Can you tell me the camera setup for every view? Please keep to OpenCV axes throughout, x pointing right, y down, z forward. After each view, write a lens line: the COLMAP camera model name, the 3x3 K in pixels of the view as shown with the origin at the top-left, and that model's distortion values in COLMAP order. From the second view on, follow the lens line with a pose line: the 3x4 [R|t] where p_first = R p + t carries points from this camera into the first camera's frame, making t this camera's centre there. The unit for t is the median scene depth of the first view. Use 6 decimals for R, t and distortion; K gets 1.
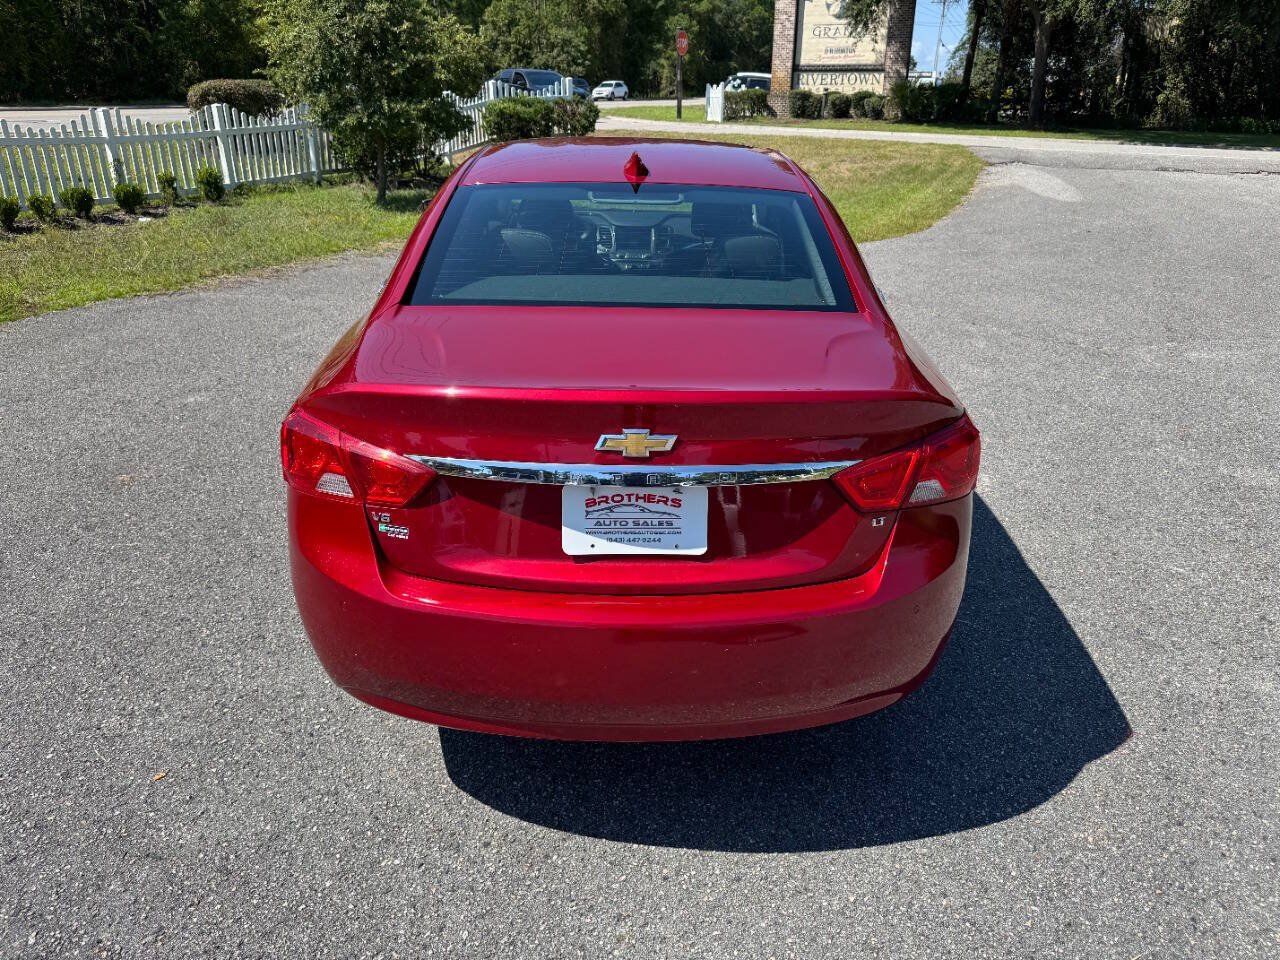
lens RADIAL K [[910.2, 0, 649.7], [0, 910.2, 470.0], [0, 0, 1]] dist [0.016975, -0.020764]
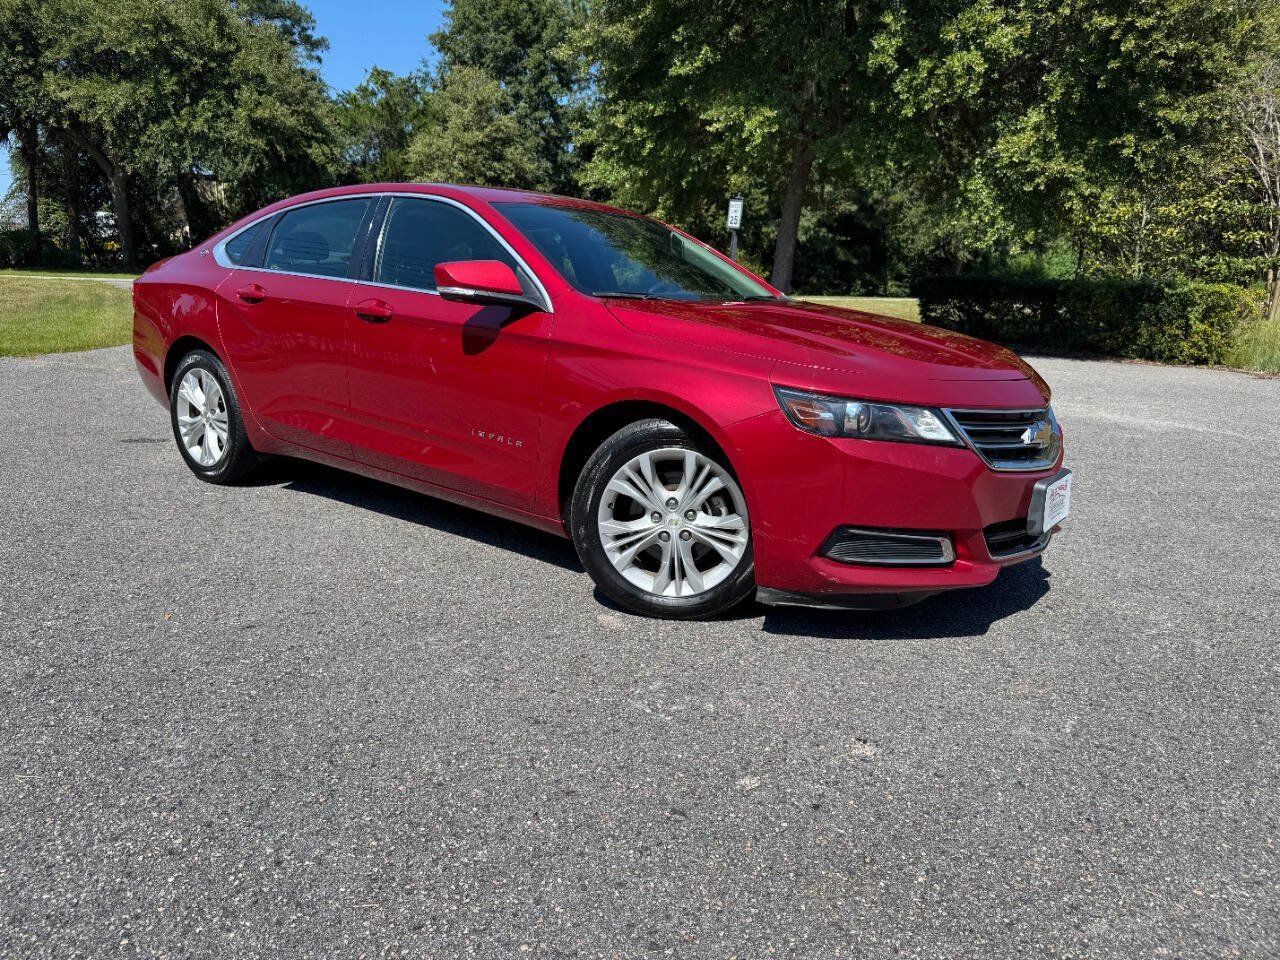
lens RADIAL K [[910.2, 0, 646.0], [0, 910.2, 488.3], [0, 0, 1]] dist [0.016975, -0.020764]
pose [[0.597104, -0.180616, 0.781566, -0.072563], [0.290593, 0.956846, -0.000885, 0.024194], [-0.747678, 0.227646, 0.623823, -0.018996]]
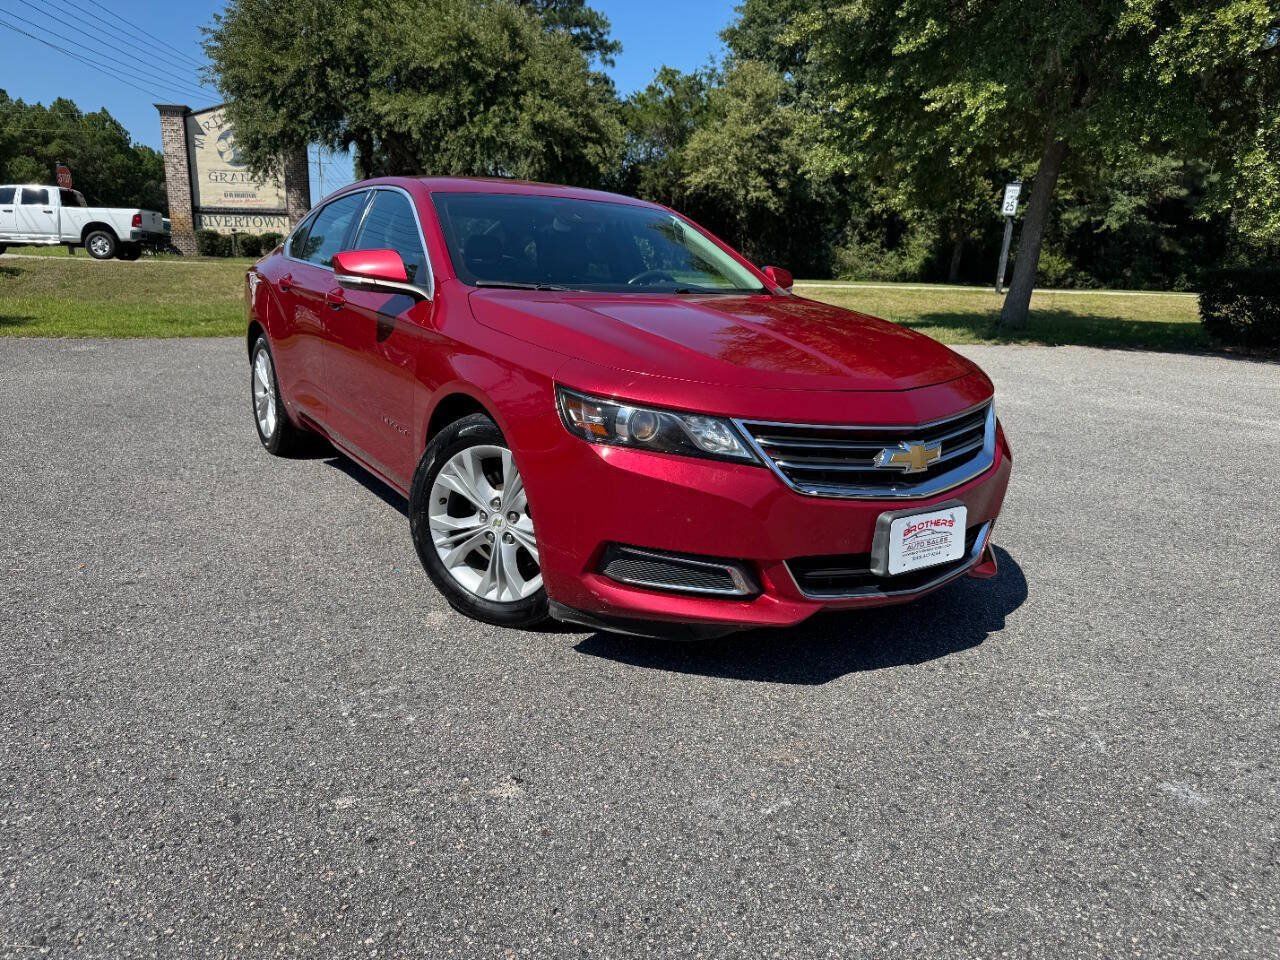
lens RADIAL K [[910.2, 0, 639.1], [0, 910.2, 485.3], [0, 0, 1]] dist [0.016975, -0.020764]
pose [[0.820822, -0.129555, 0.556297, -0.040200], [0.204904, 0.975900, -0.075062, 0.033200], [-0.533165, 0.175600, 0.827586, -0.041629]]
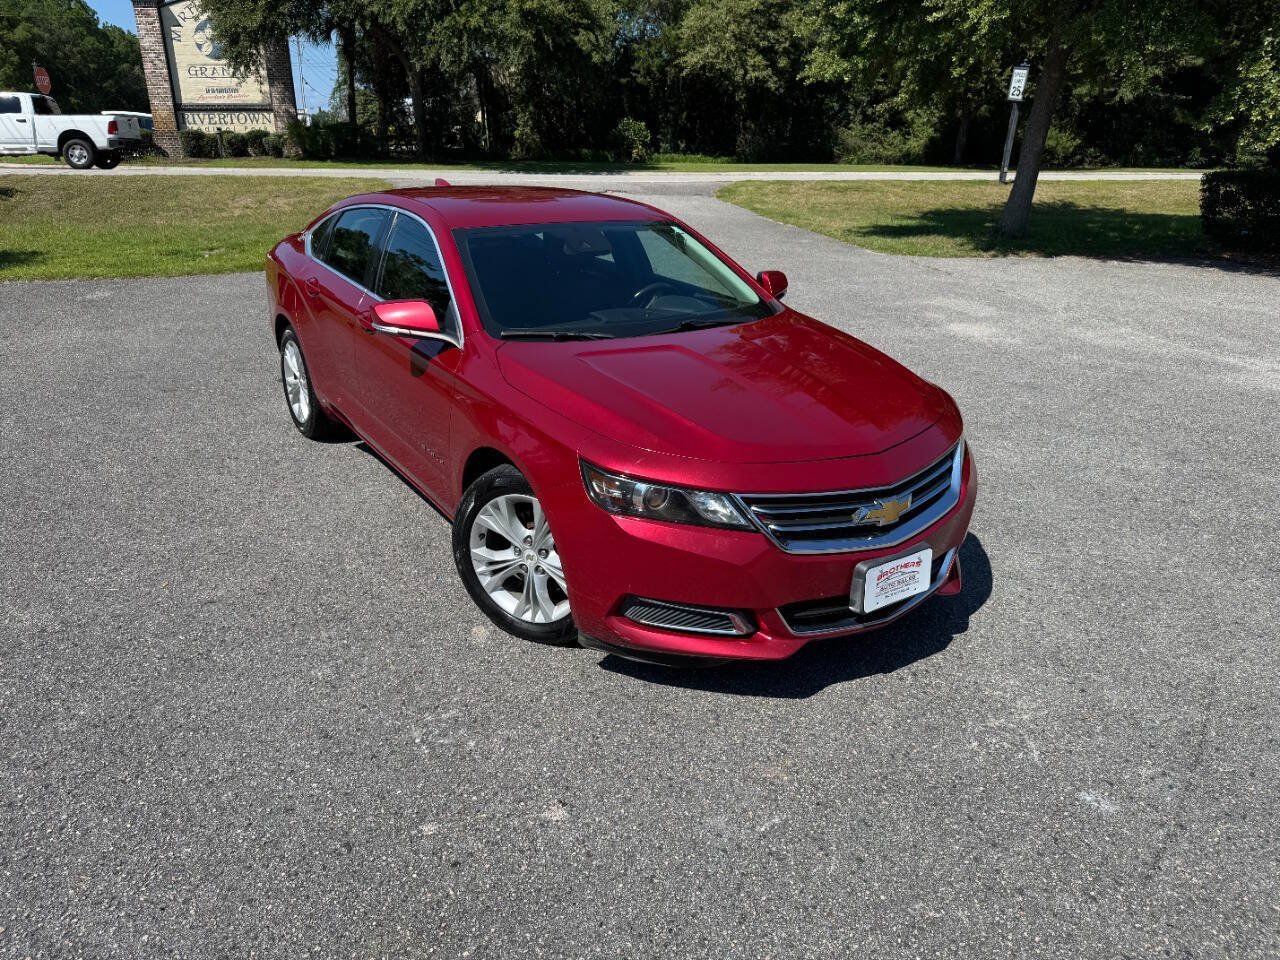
lens RADIAL K [[910.2, 0, 632.4], [0, 910.2, 480.8], [0, 0, 1]] dist [0.016975, -0.020764]
pose [[0.821499, -0.212643, 0.529076, -0.045238], [0.225022, 0.973454, 0.041851, 0.018692], [-0.523931, 0.084673, 0.847541, -0.053099]]
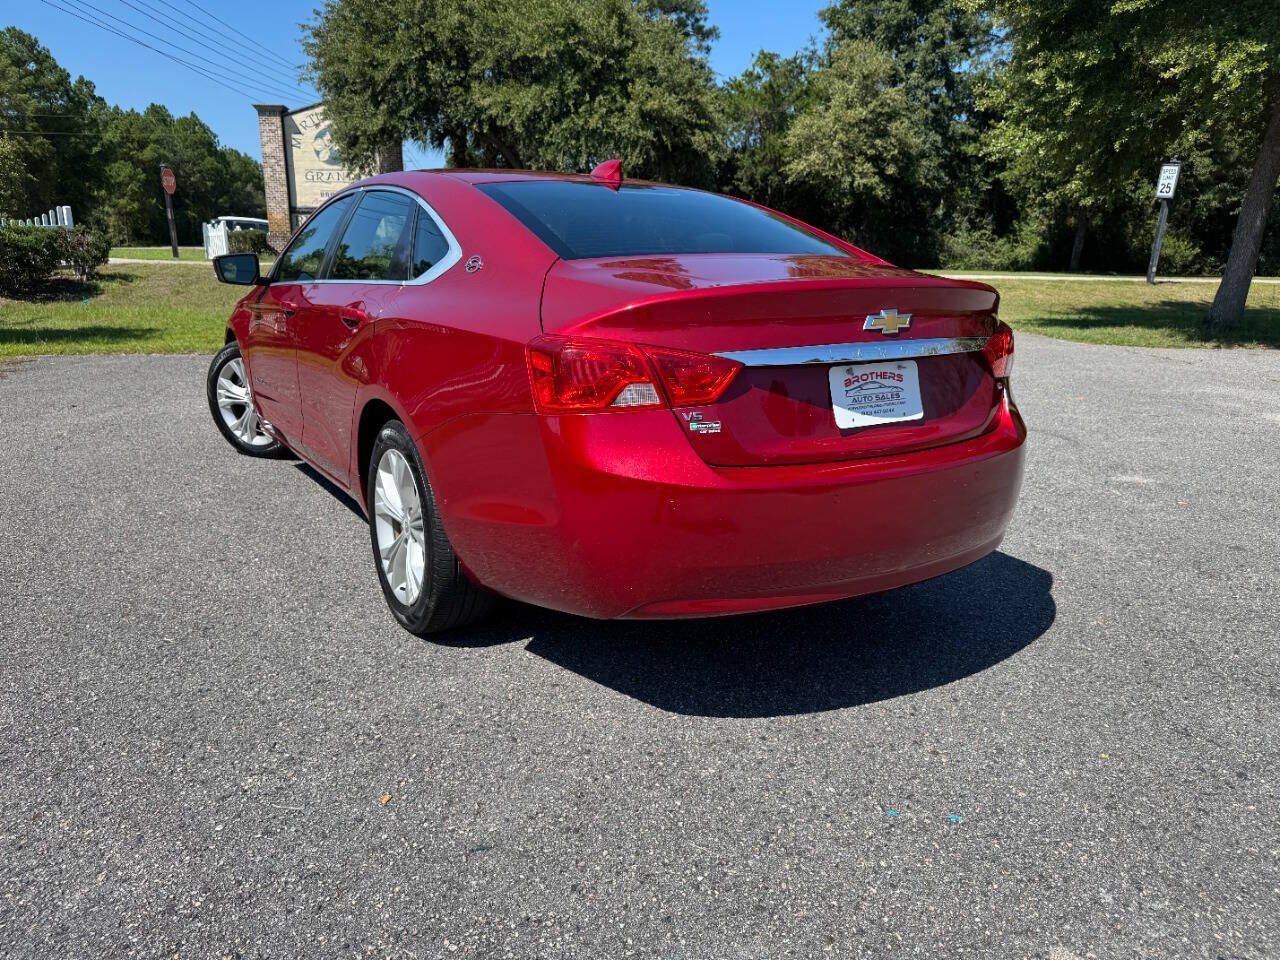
lens RADIAL K [[910.2, 0, 641.4], [0, 910.2, 485.3], [0, 0, 1]] dist [0.016975, -0.020764]
pose [[0.859369, -0.132888, 0.493787, -0.048167], [0.197916, 0.976820, -0.081564, 0.011252], [-0.471502, 0.167822, 0.865749, 0.006560]]
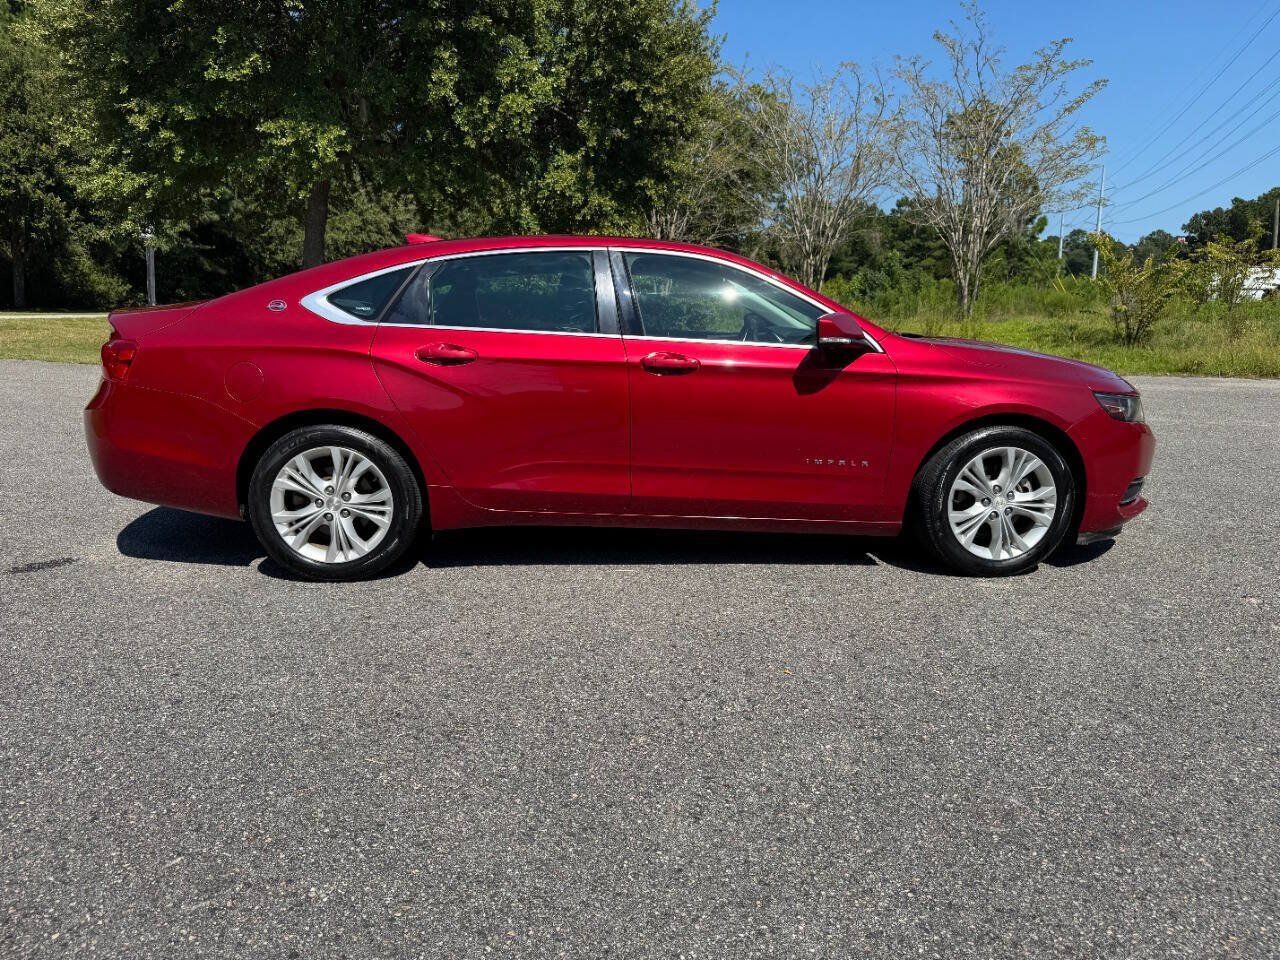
lens RADIAL K [[910.2, 0, 644.1], [0, 910.2, 469.7], [0, 0, 1]] dist [0.016975, -0.020764]
pose [[-0.056778, -0.202585, 0.977617, -0.112205], [0.376885, 0.902399, 0.208887, -0.015621], [-0.924518, 0.380309, 0.025115, 0.067909]]
